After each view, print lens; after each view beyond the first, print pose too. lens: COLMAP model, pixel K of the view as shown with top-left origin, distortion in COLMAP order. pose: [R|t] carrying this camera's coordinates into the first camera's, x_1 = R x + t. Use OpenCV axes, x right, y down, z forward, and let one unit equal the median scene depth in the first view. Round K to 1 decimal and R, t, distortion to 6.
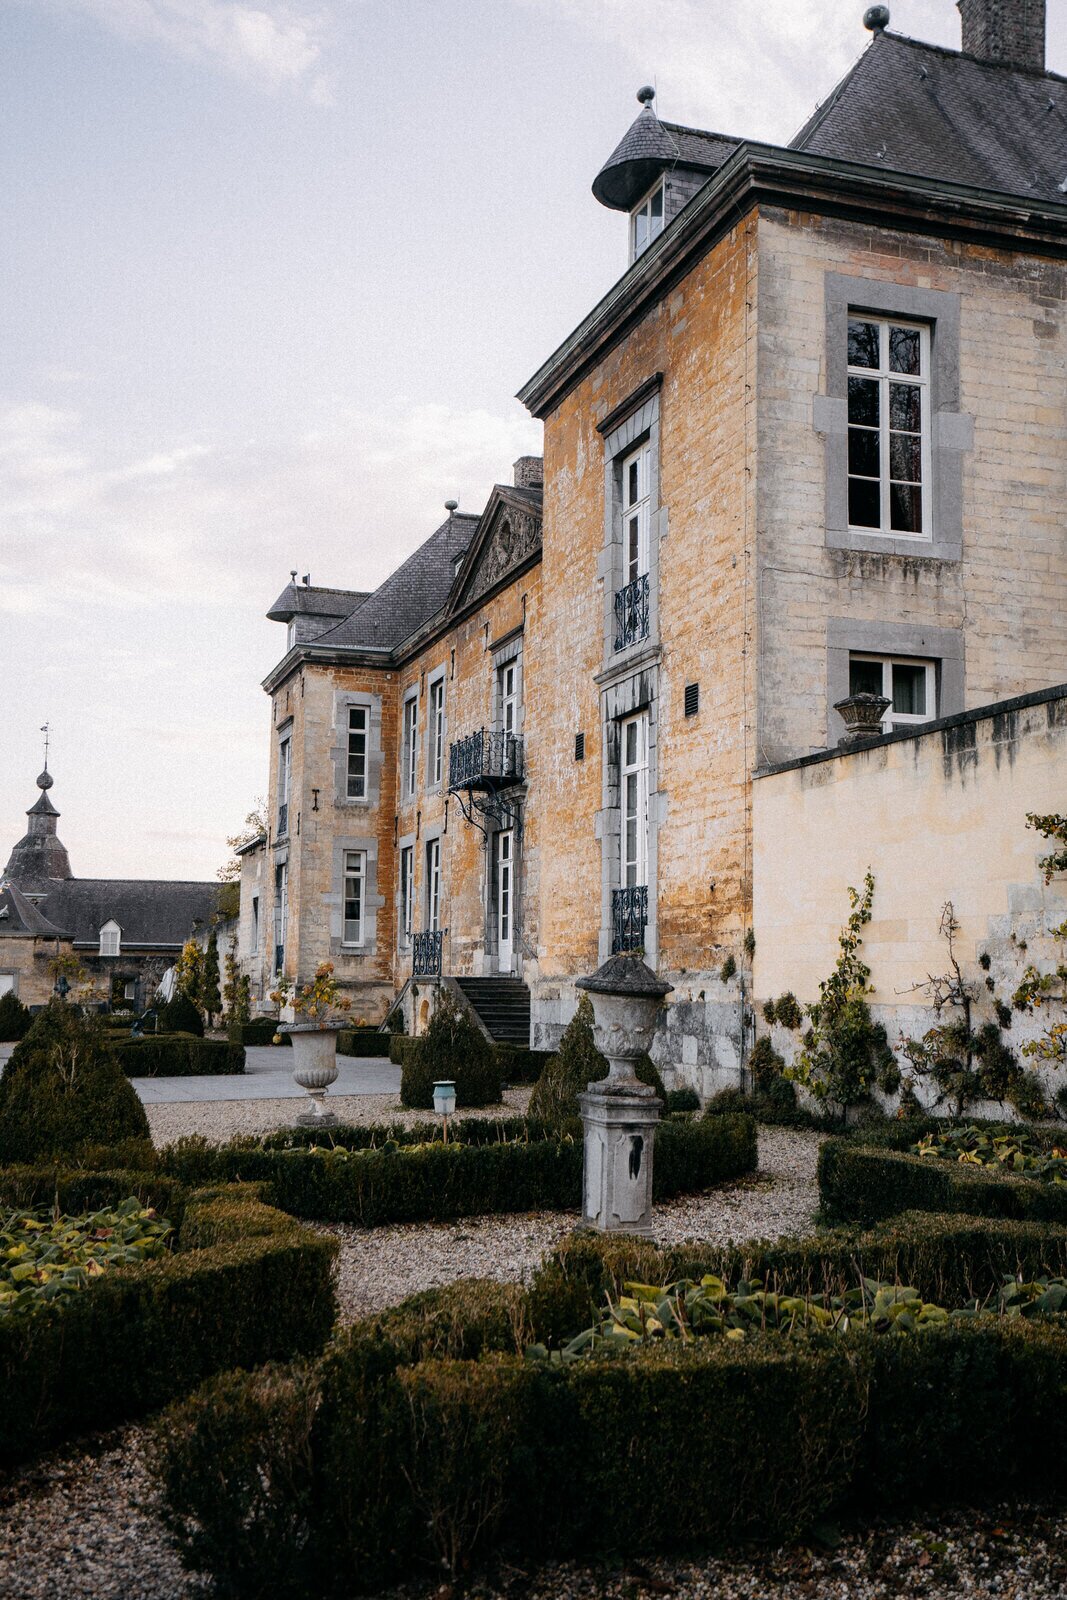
lens RADIAL K [[1611.8, 0, 533.5], [0, 1611.8, 800.0], [0, 0, 1]] dist [0.068831, -0.005460]
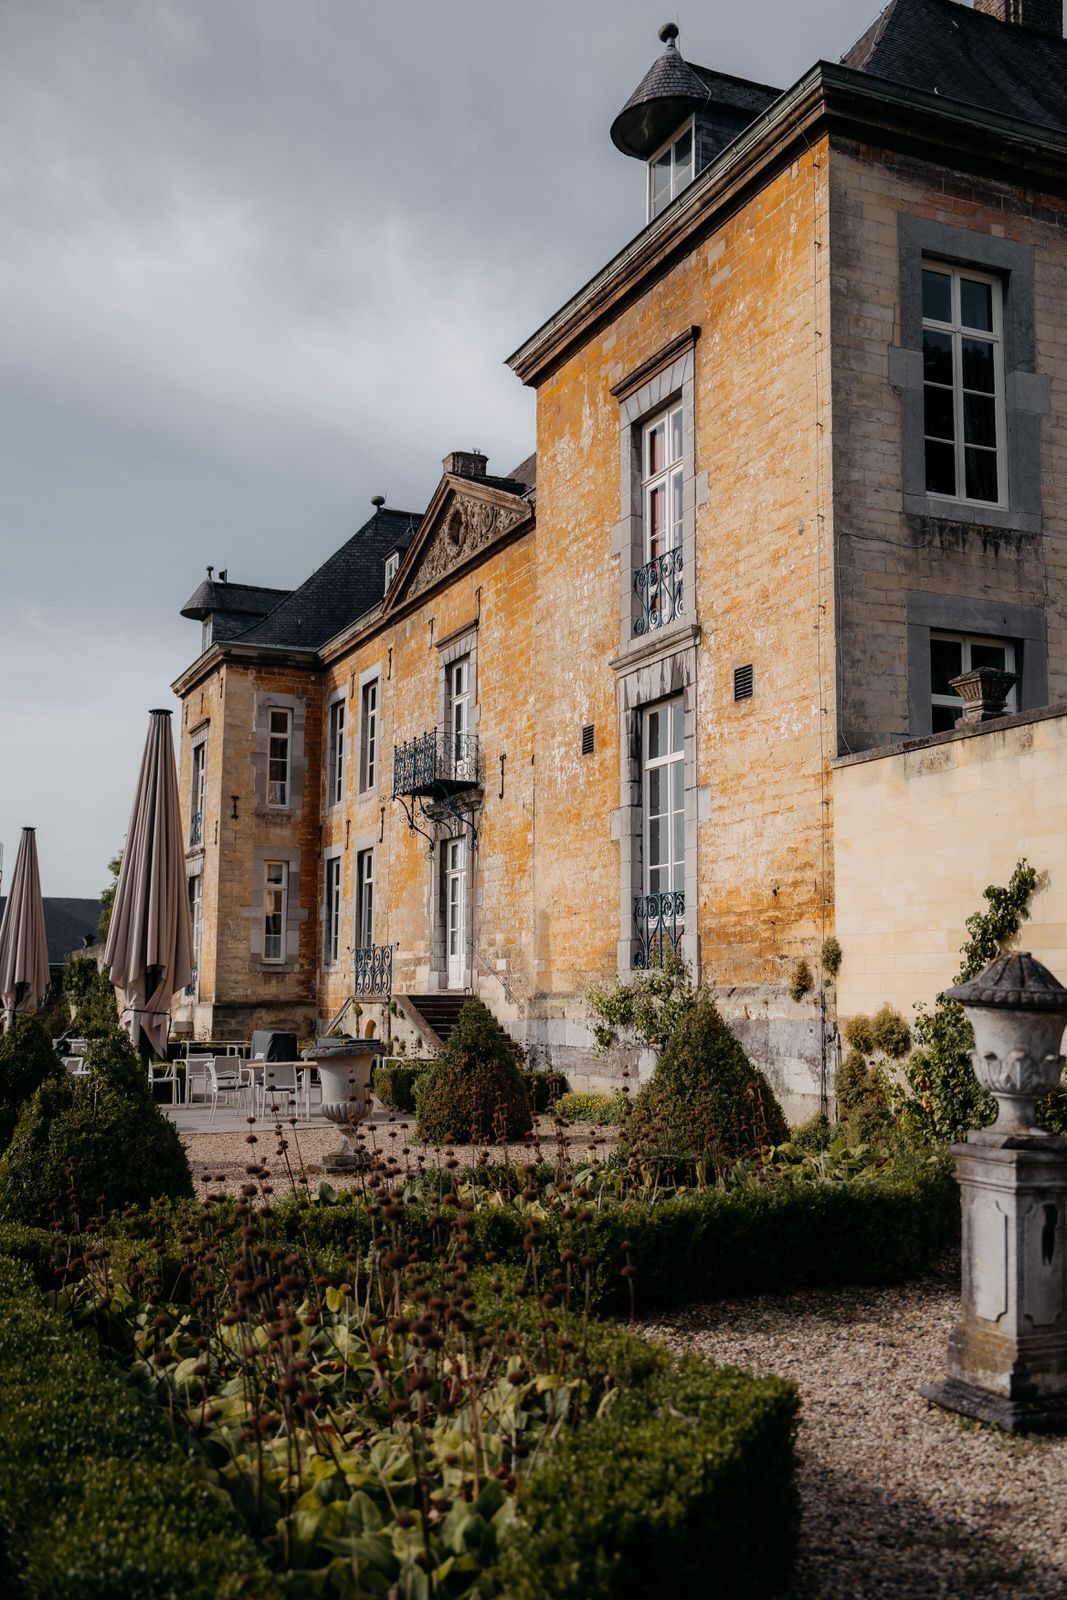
lens RADIAL K [[1596.2, 0, 533.5], [0, 1596.2, 800.0], [0, 0, 1]] dist [0.020691, 0.039306]
pose [[0.996176, 0.007006, 0.087093, -0.087443], [-0.005866, 0.999894, -0.013340, 0.014296], [-0.087178, 0.012778, 0.996111, 0.115422]]
